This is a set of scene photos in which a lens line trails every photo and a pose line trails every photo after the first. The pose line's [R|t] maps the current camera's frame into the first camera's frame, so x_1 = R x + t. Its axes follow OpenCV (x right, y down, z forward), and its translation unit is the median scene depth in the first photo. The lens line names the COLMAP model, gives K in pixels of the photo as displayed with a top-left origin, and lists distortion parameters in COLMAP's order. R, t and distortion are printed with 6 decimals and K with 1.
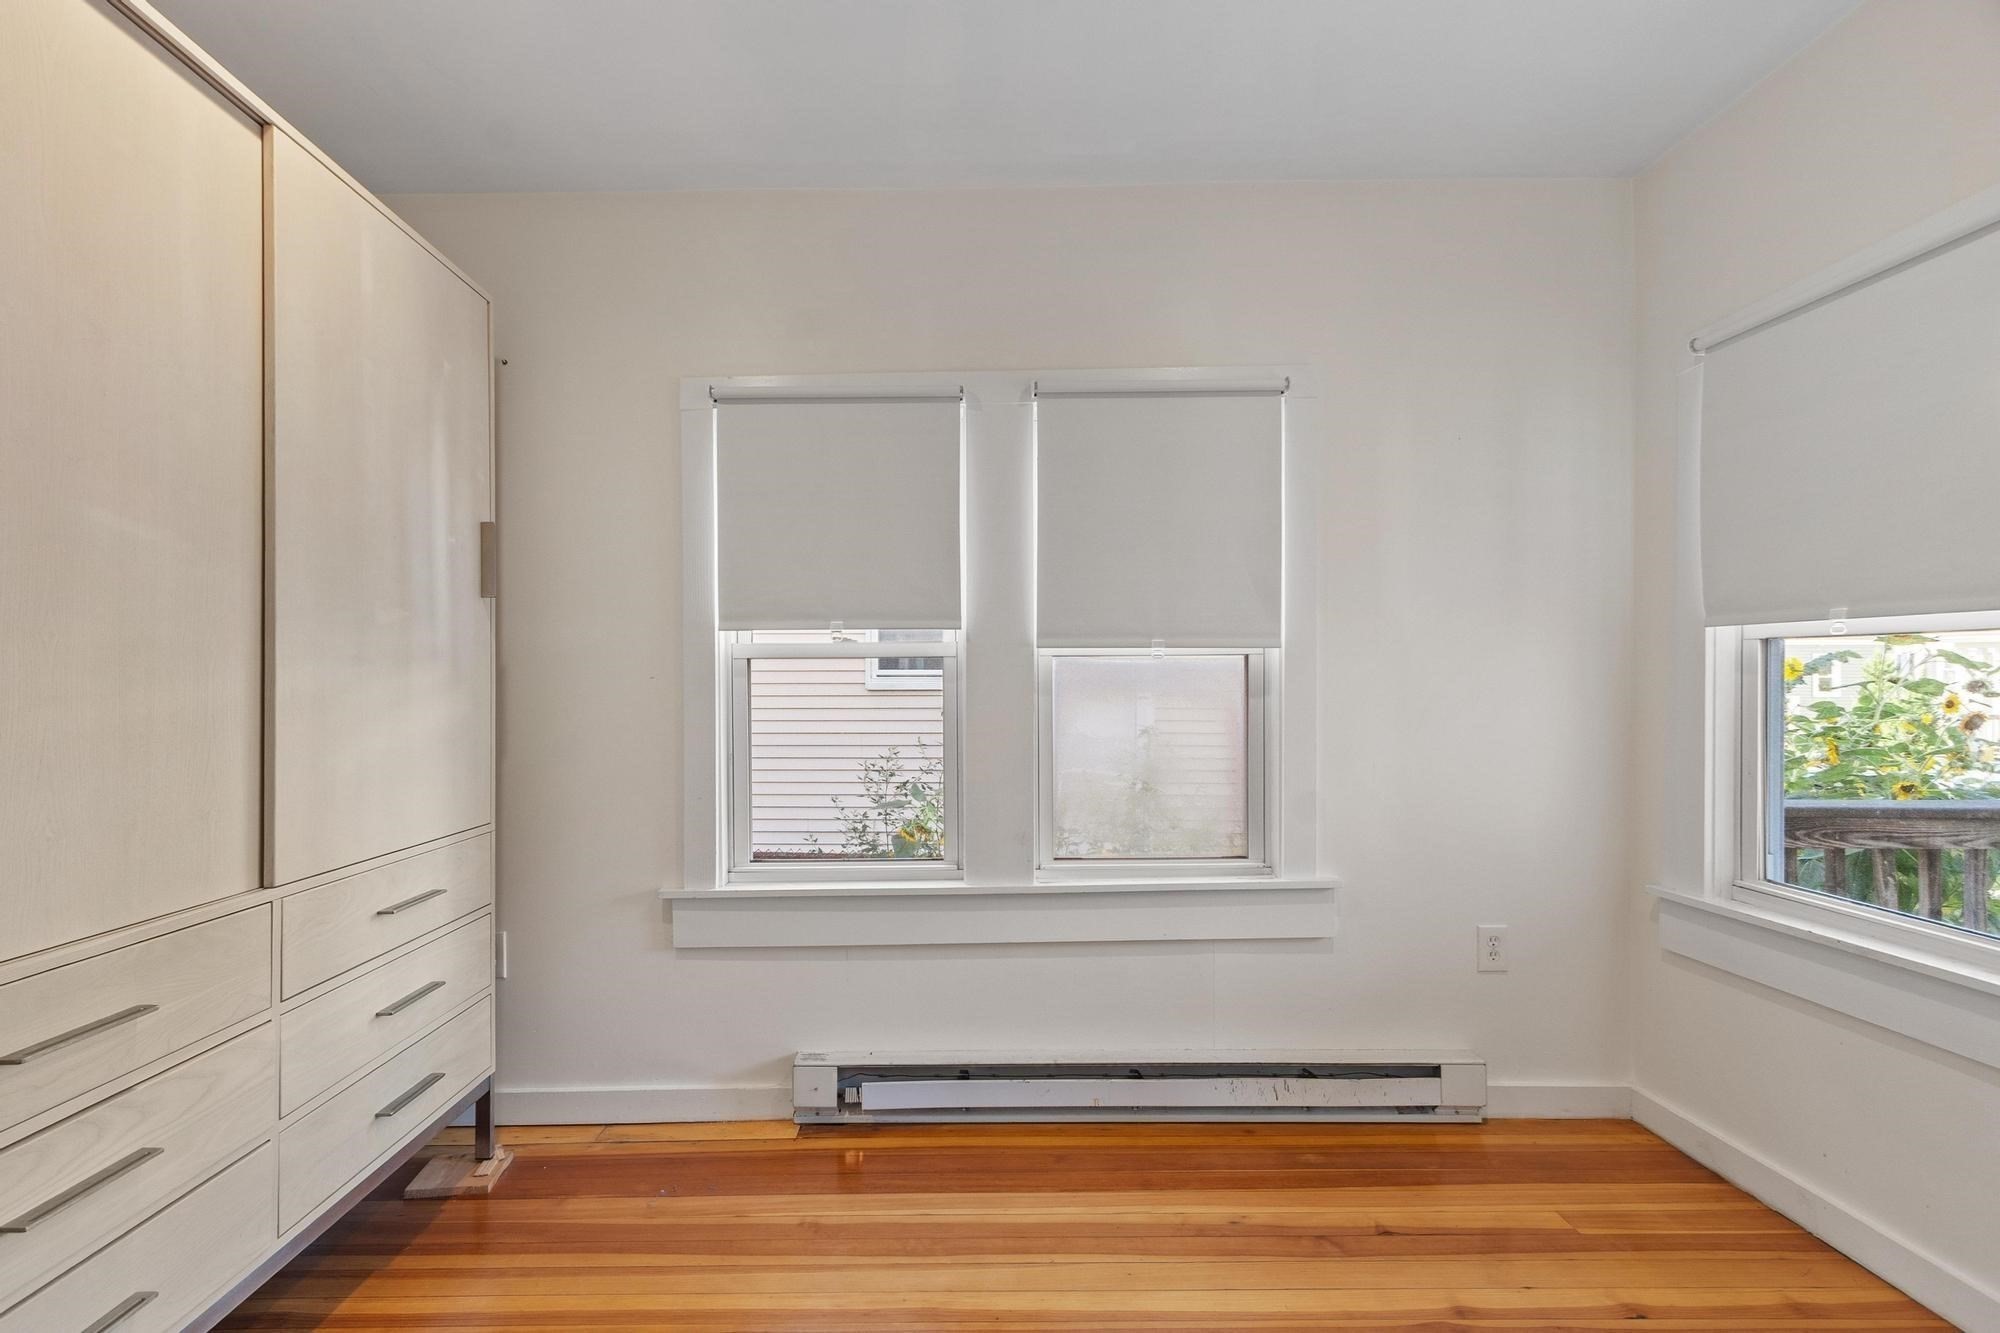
lens RADIAL K [[881.0, 0, 996.3], [0, 881.0, 679.3], [0, 0, 1]] dist [0.002845, -0.001368]
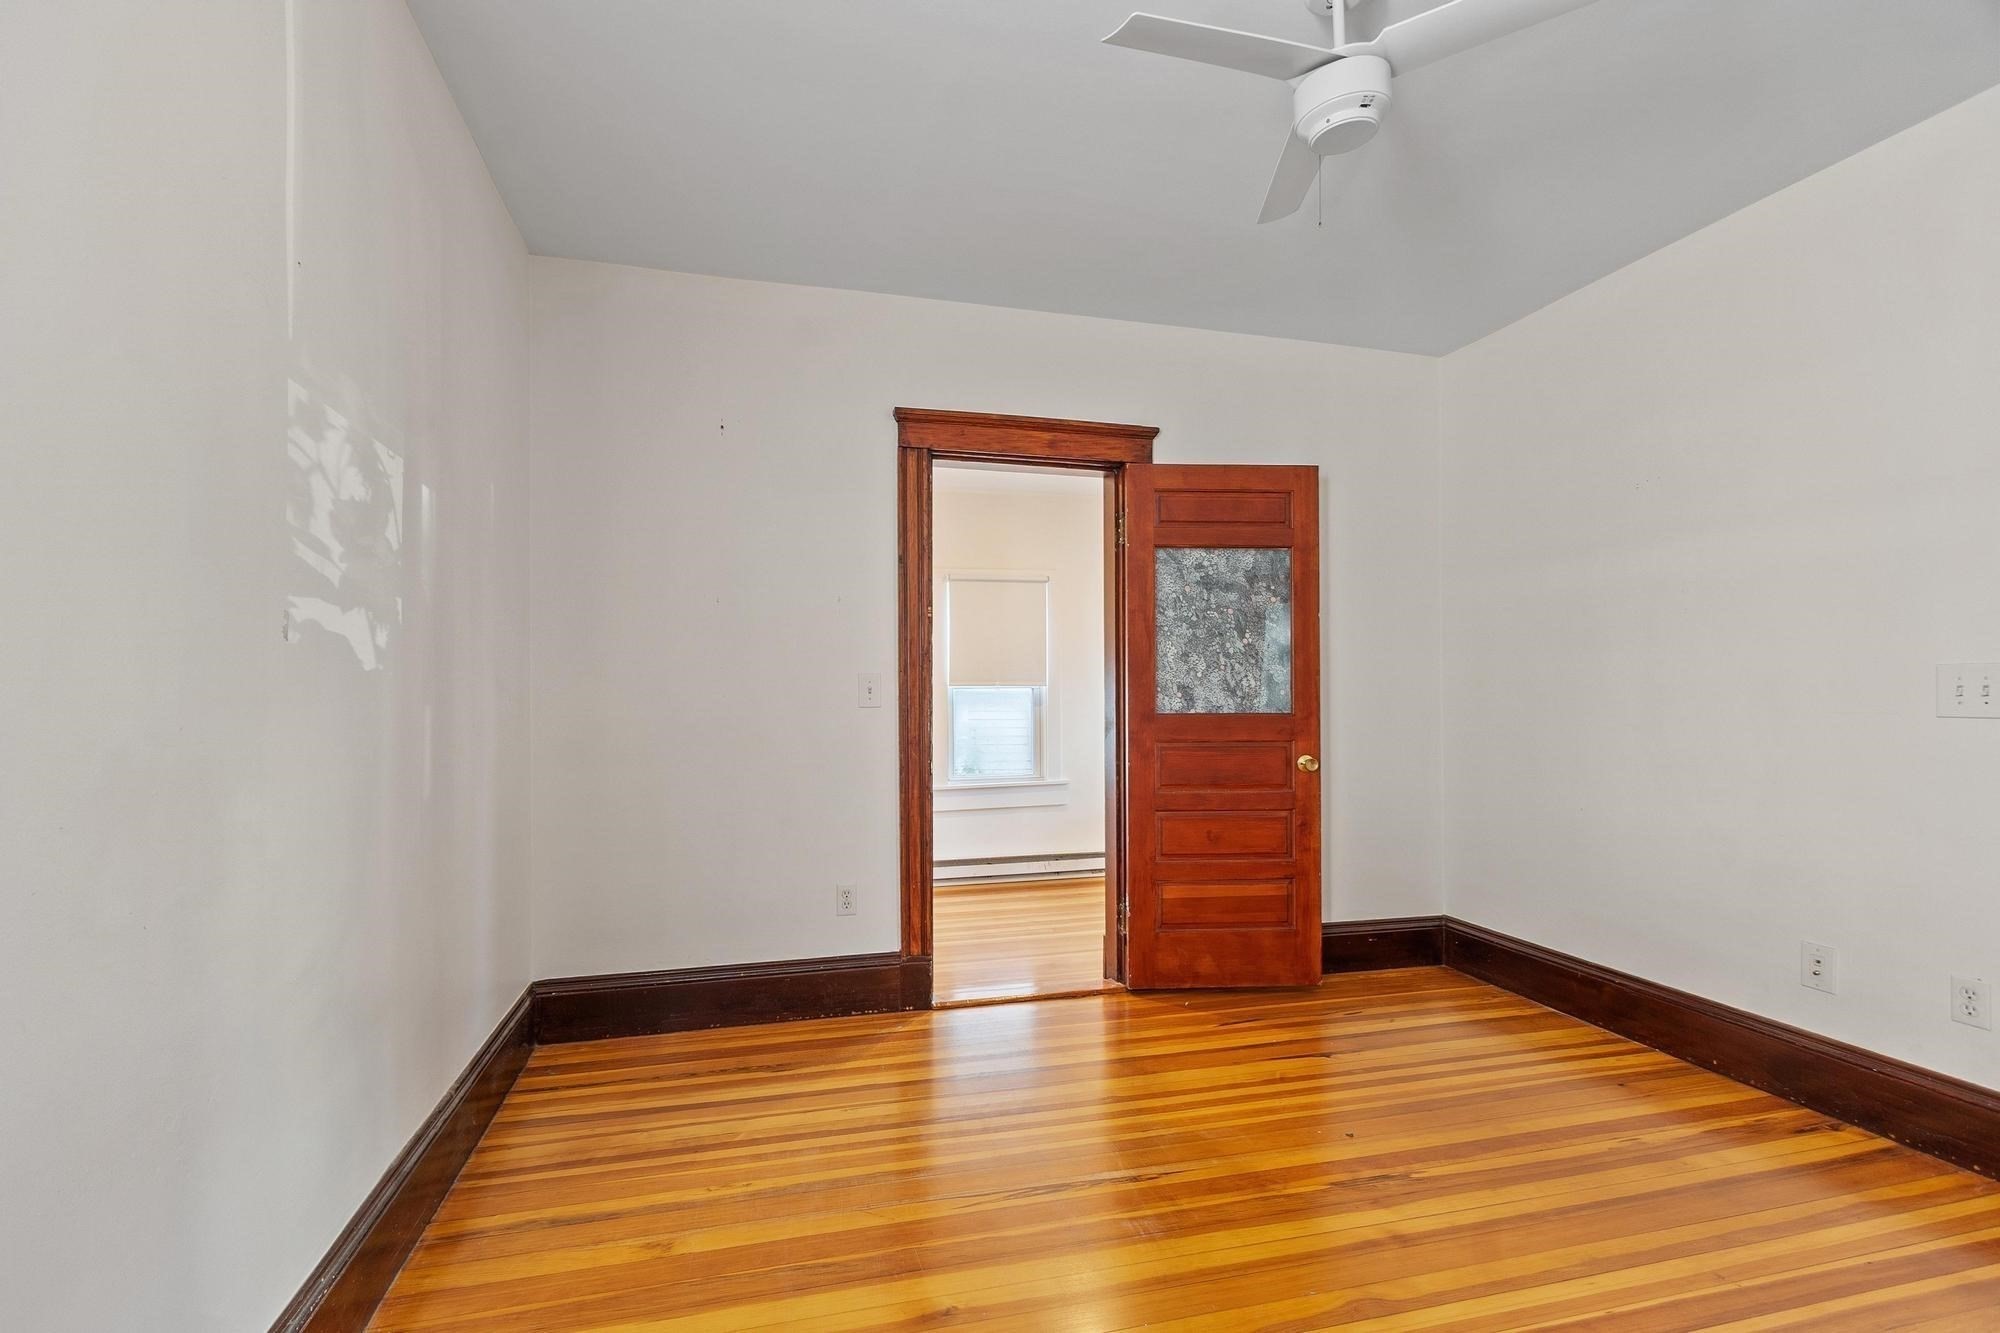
lens RADIAL K [[881.0, 0, 965.2], [0, 881.0, 689.3], [0, 0, 1]] dist [0.002845, -0.001368]
pose [[0.970657, 0.000725, 0.240466, -0.480963], [0.001428, 0.999960, -0.008782, -0.005247], [-0.240463, 0.008868, 0.970618, -1.309245]]
